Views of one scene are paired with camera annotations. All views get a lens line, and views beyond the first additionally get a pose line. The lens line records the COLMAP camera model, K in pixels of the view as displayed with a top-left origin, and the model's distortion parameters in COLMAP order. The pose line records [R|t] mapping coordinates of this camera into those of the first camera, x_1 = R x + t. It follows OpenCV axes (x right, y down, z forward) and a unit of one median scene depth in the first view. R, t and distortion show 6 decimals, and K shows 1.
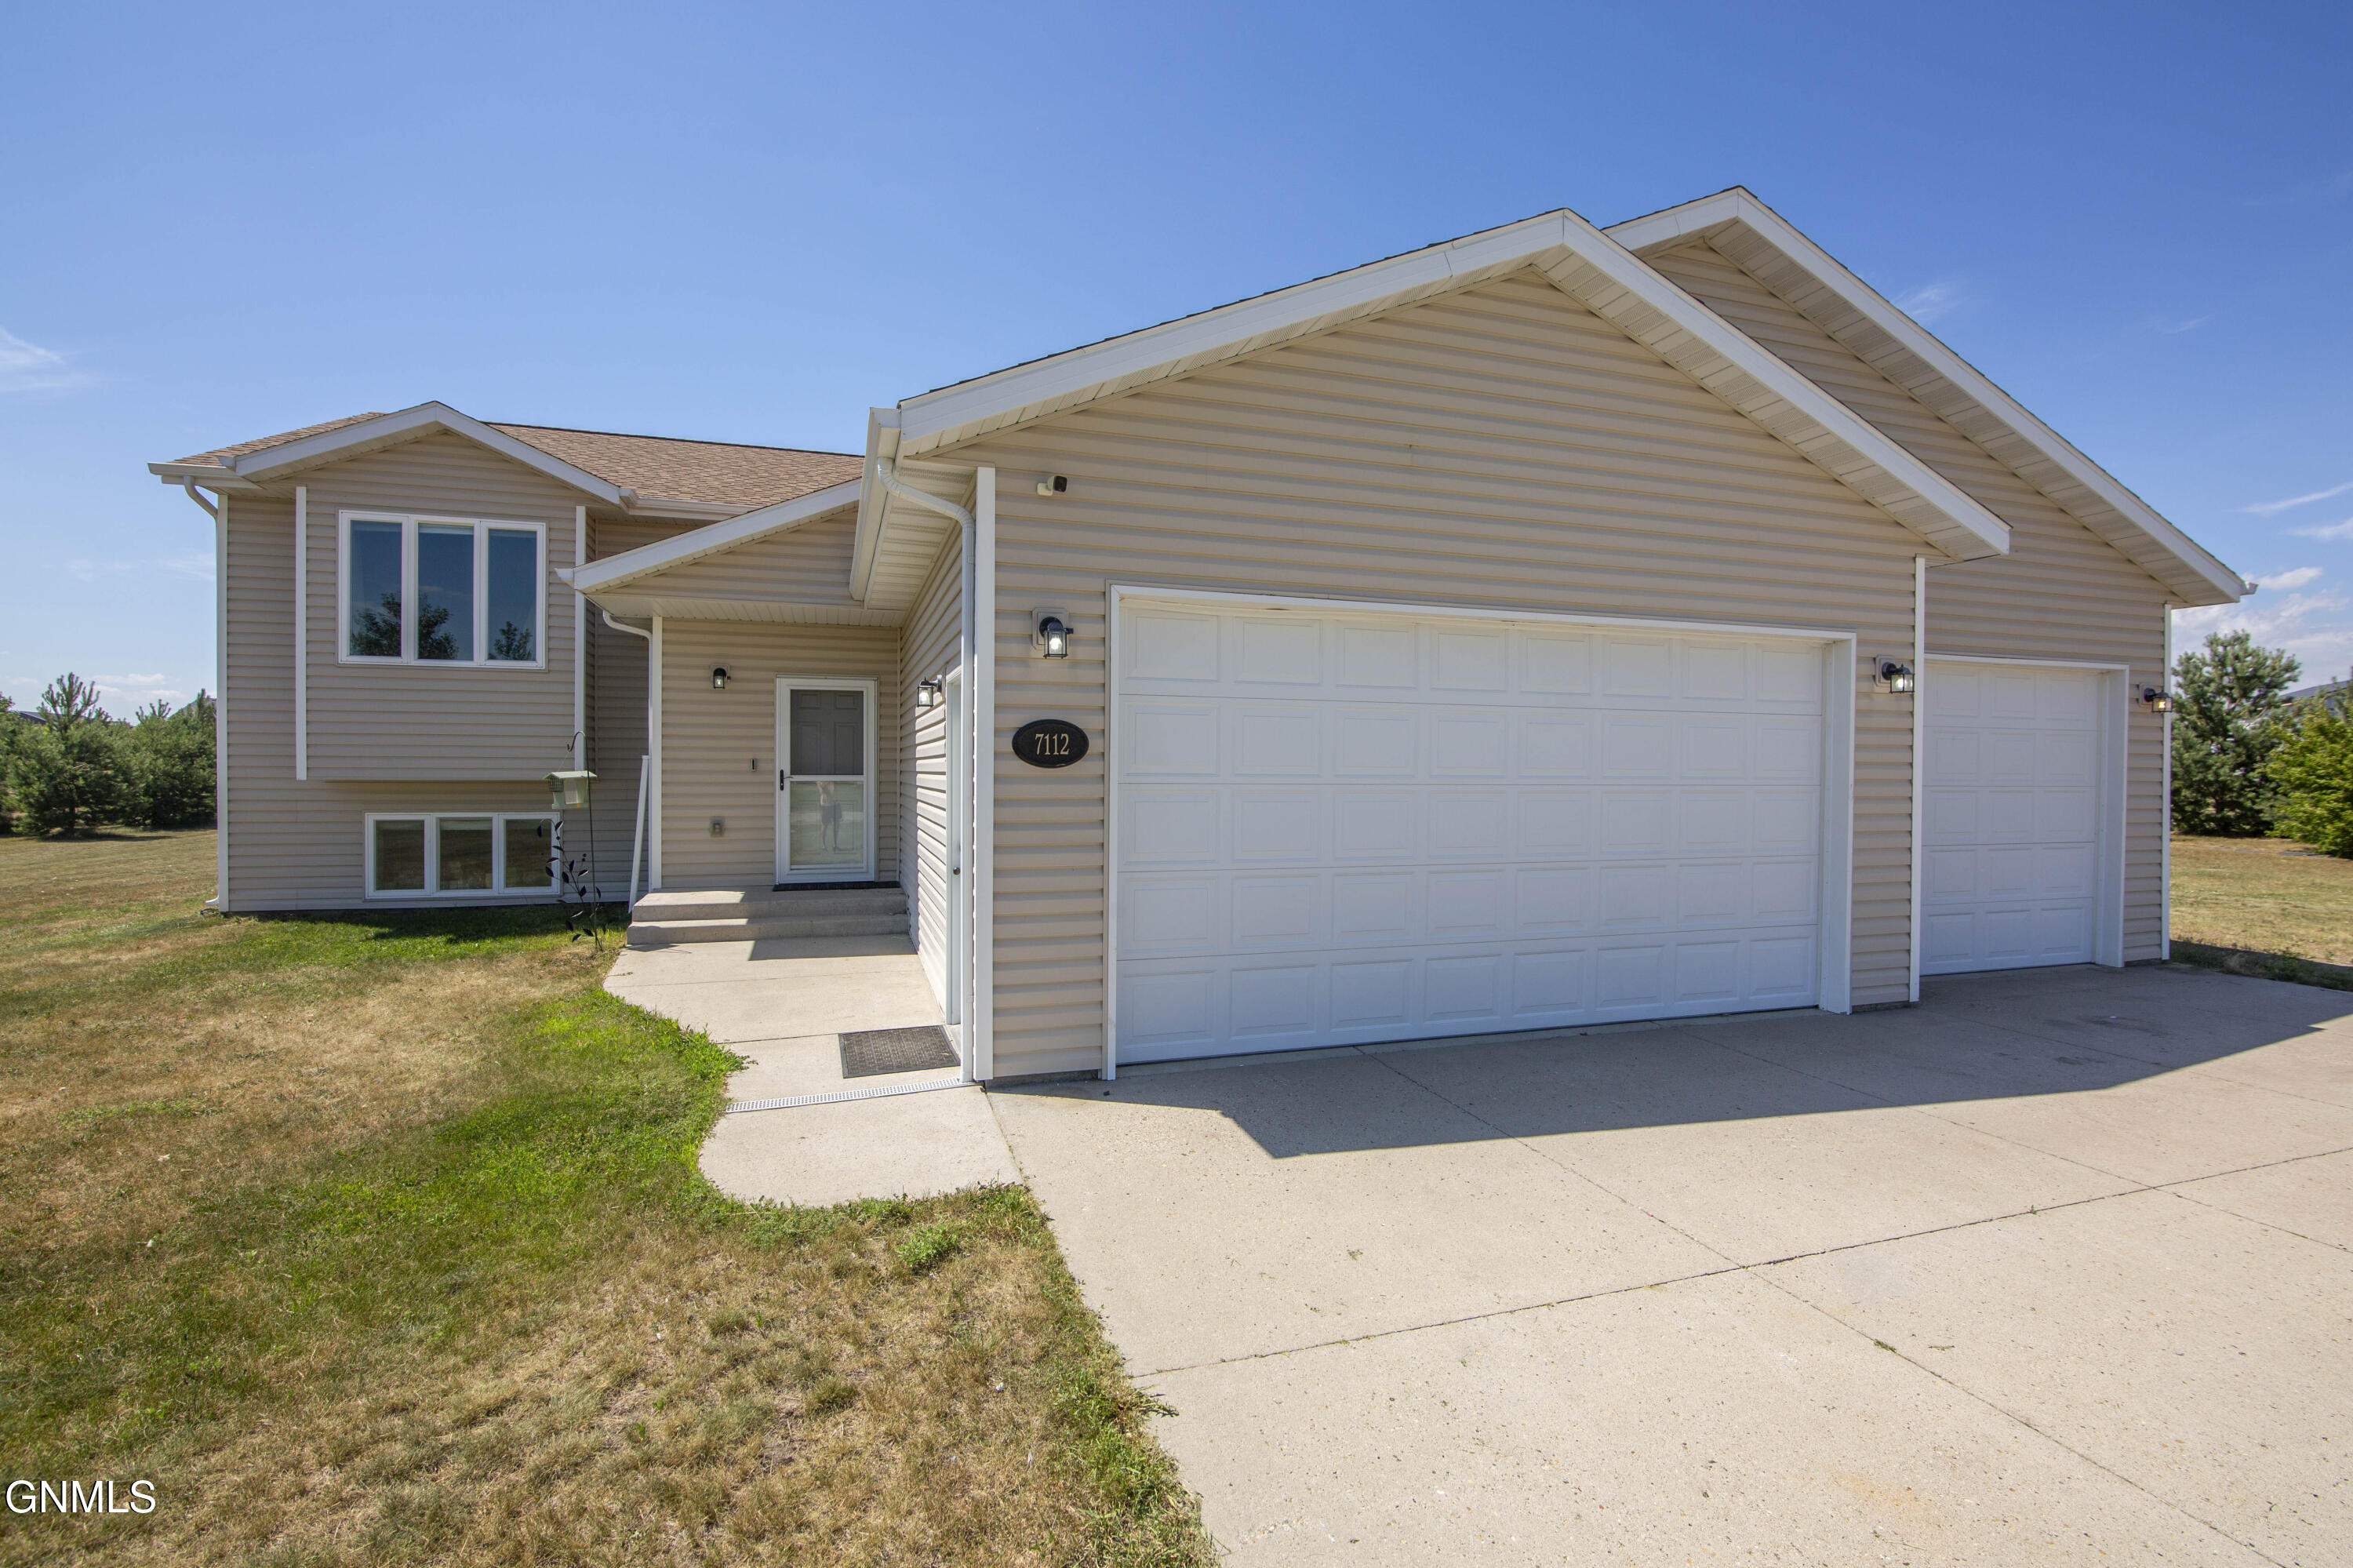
lens RADIAL K [[1083.6, 0, 1187.3], [0, 1083.6, 787.8], [0, 0, 1]] dist [-0.020590, 0.000615]
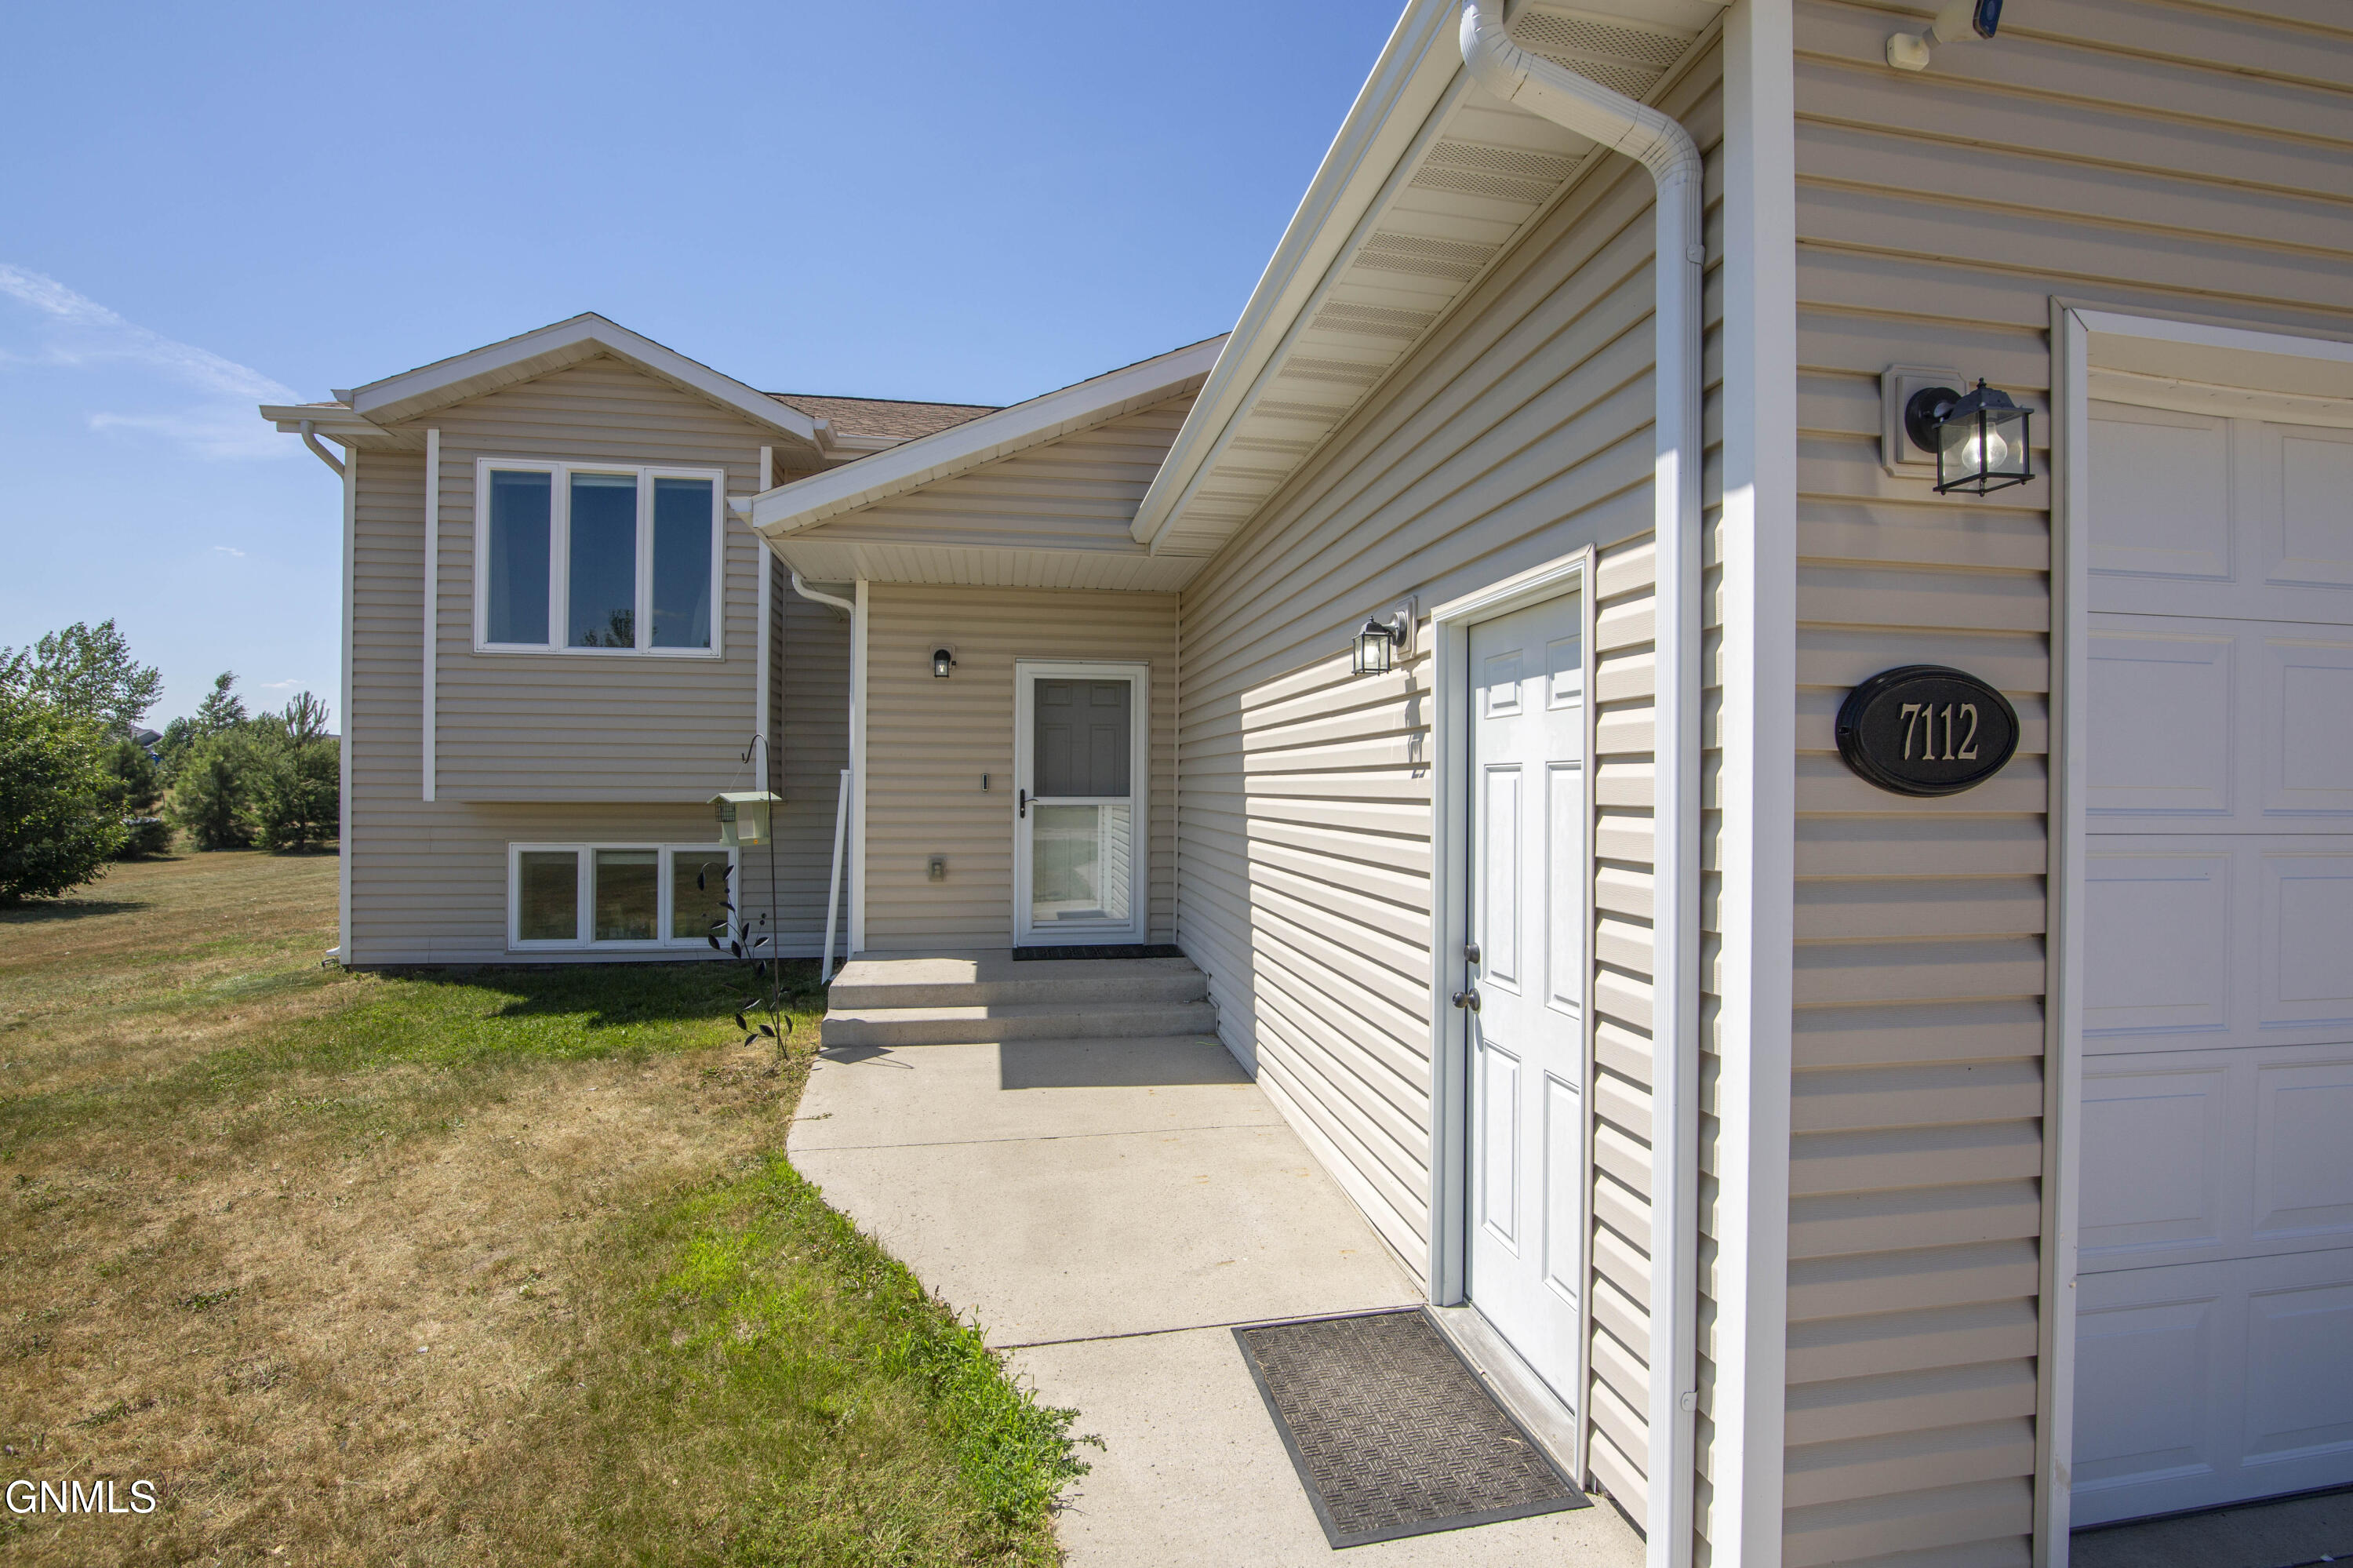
lens RADIAL K [[1083.6, 0, 1178.6], [0, 1083.6, 783.7], [0, 0, 1]] dist [-0.020590, 0.000615]
pose [[0.988320, 0.000317, -0.152392, -0.163587], [-0.003143, 0.999828, -0.018304, -0.007613], [0.152360, 0.018569, 0.988151, 0.302621]]
